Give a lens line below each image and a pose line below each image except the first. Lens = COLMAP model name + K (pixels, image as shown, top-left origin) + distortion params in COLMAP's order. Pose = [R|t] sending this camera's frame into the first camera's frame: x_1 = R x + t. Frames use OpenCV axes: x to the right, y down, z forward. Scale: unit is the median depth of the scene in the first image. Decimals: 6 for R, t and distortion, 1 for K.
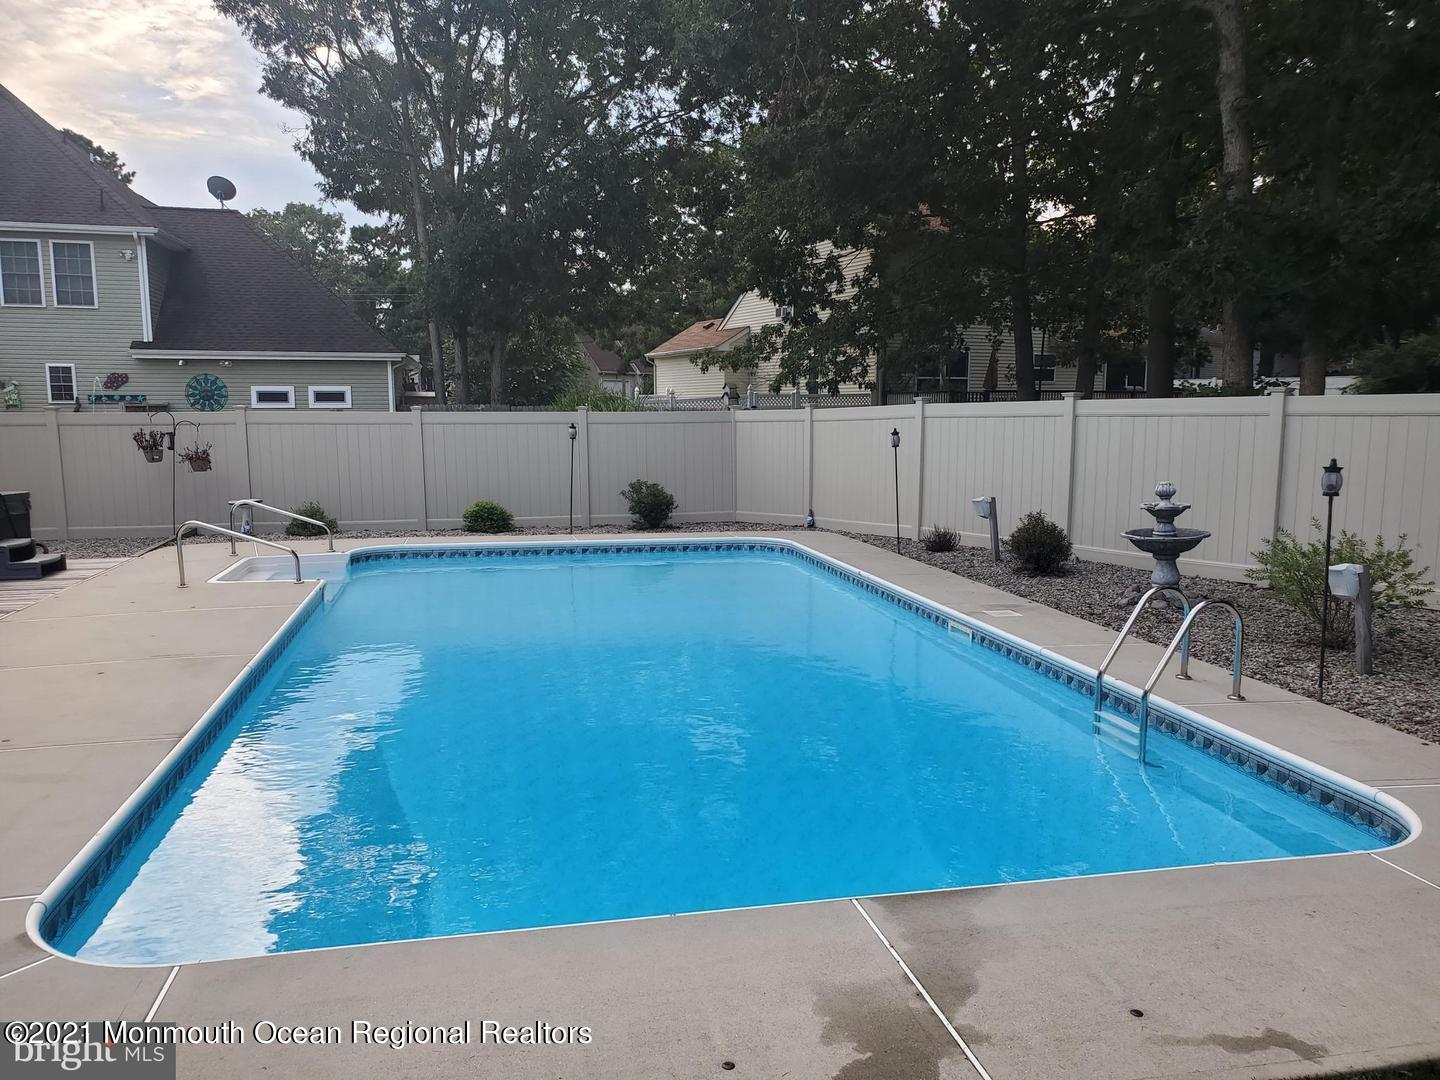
lens RADIAL K [[1090.8, 0, 720.0], [0, 1090.8, 540.0], [0, 0, 1]] dist [0.032117, 0.000214]
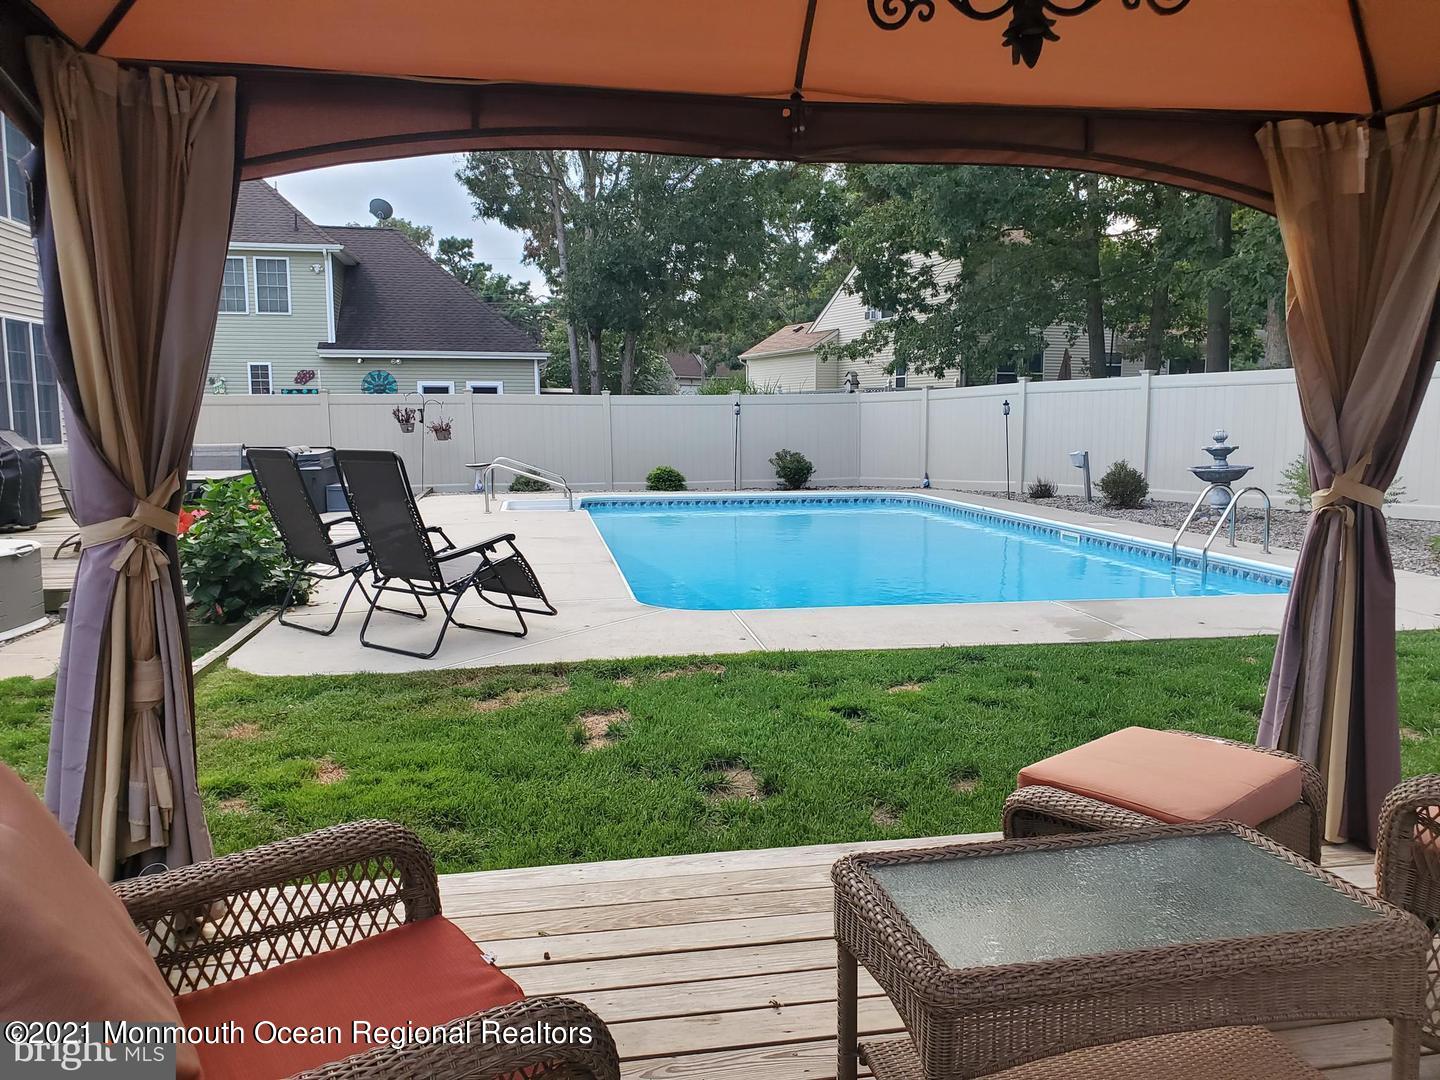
lens RADIAL K [[1118.0, 0, 742.2], [0, 1118.0, 536.2], [0, 0, 1]] dist [0.031100, -0.000540]
pose [[0.999773, -0.000253, -0.021316, -0.067249], [-0.000092, 0.999869, -0.016198, 0.043732], [0.021317, 0.016197, 0.999642, -0.173802]]
